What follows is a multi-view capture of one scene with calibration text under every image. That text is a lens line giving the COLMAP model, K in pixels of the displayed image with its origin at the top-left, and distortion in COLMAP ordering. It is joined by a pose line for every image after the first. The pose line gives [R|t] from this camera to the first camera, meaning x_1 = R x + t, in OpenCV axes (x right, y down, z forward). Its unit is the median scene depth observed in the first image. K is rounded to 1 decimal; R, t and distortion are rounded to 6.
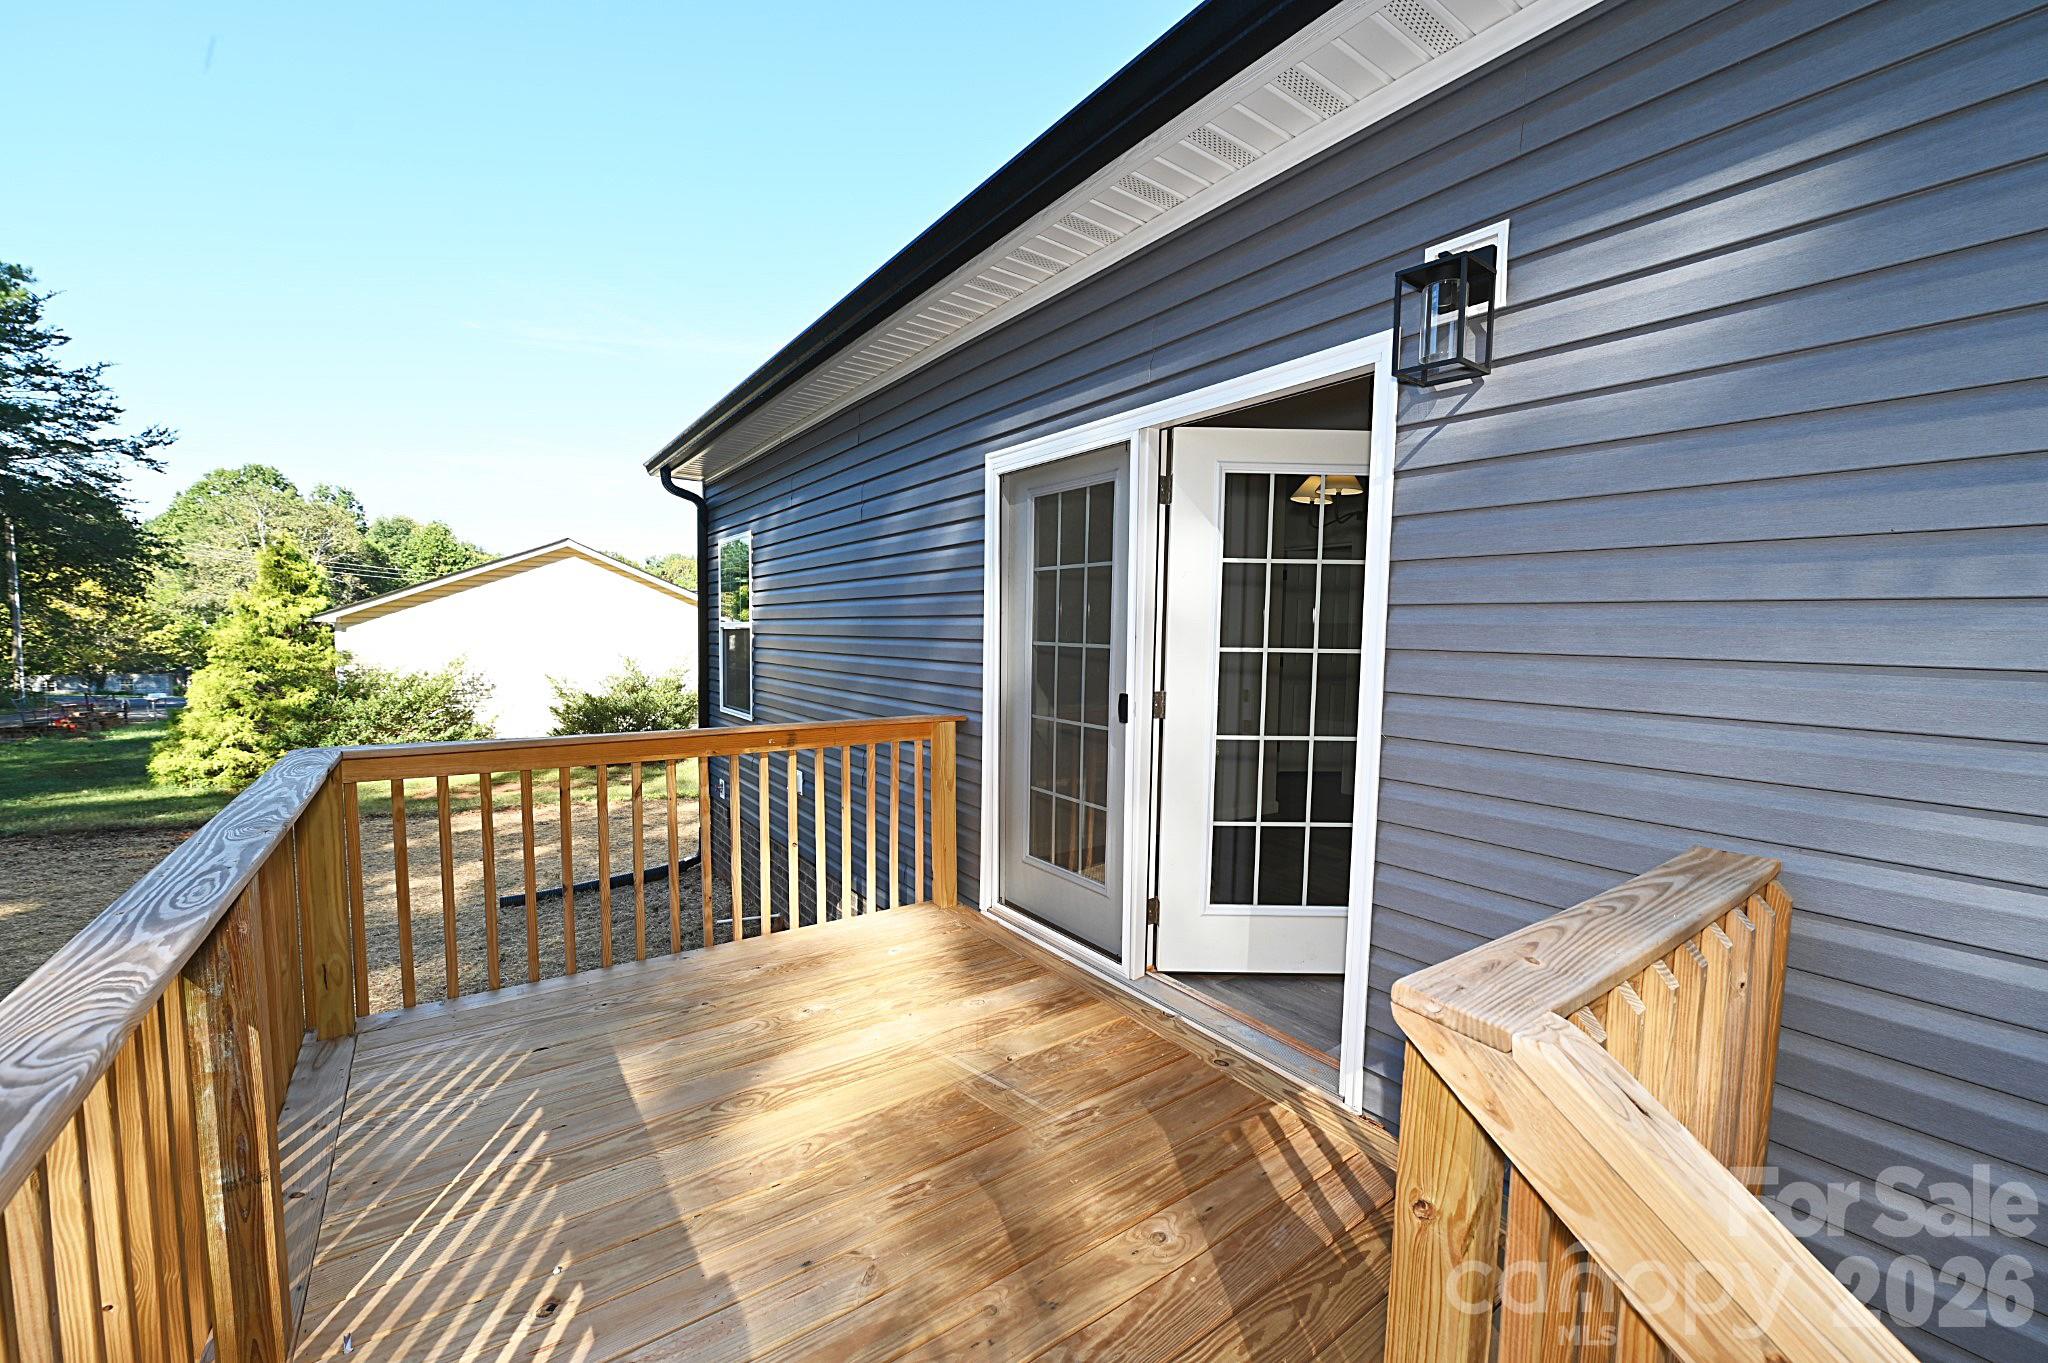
lens RADIAL K [[809.2, 0, 1026.5], [0, 809.2, 688.8], [0, 0, 1]] dist [-0.008056, -0.001092]
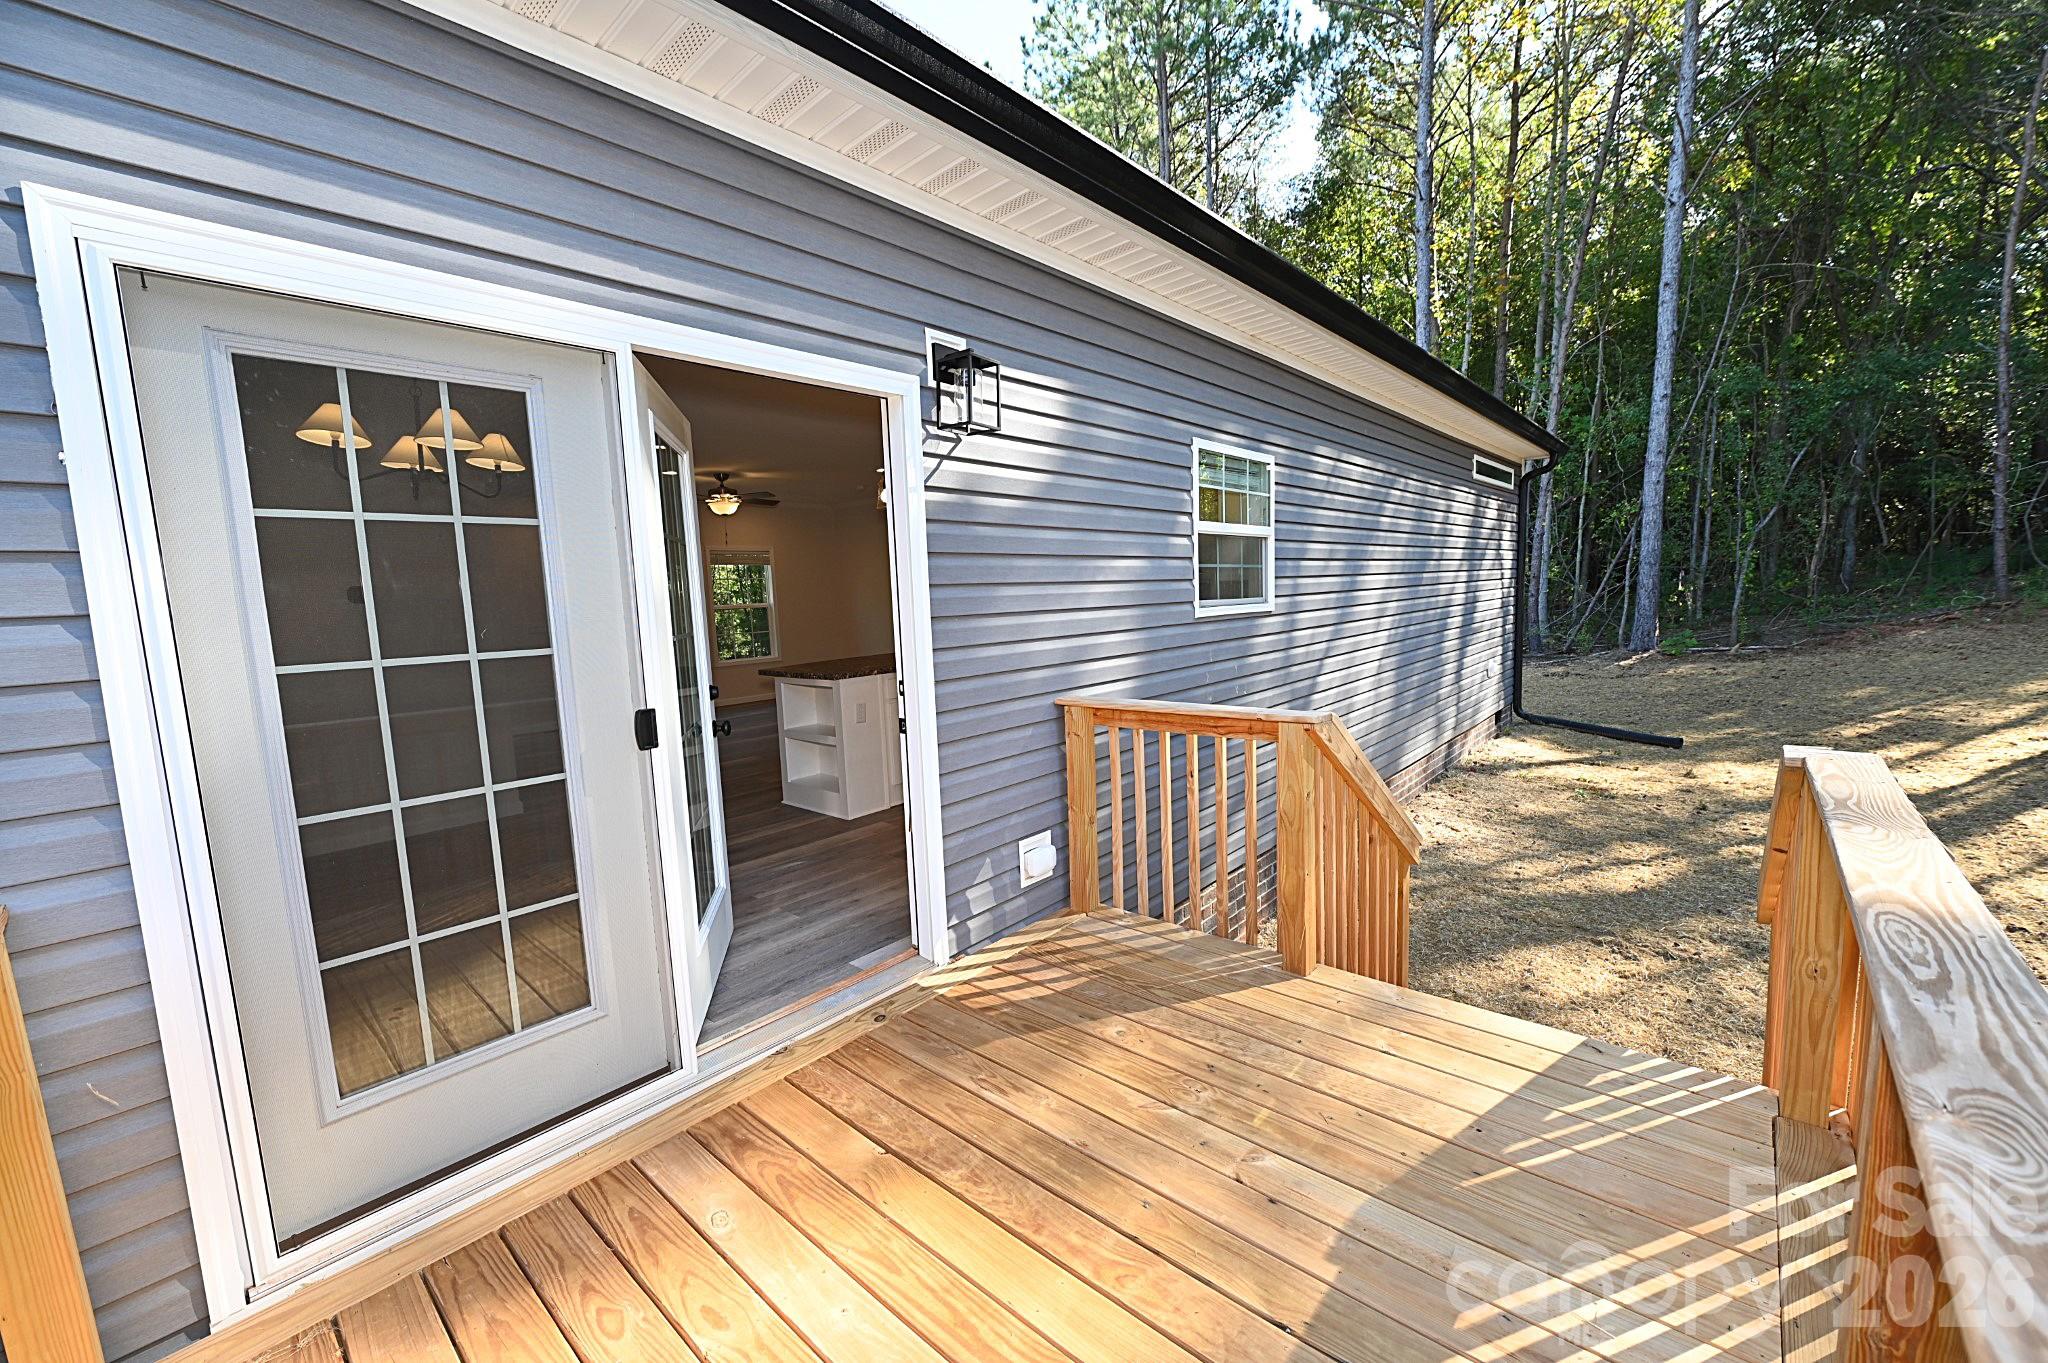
lens RADIAL K [[809.2, 0, 1027.1], [0, 809.2, 687.2], [0, 0, 1]] dist [-0.008056, -0.001092]
pose [[-0.222913, -0.115847, 0.967930, -0.885720], [0.111025, 0.983436, 0.143272, -0.107345], [-0.968495, 0.139402, -0.206359, 1.107422]]
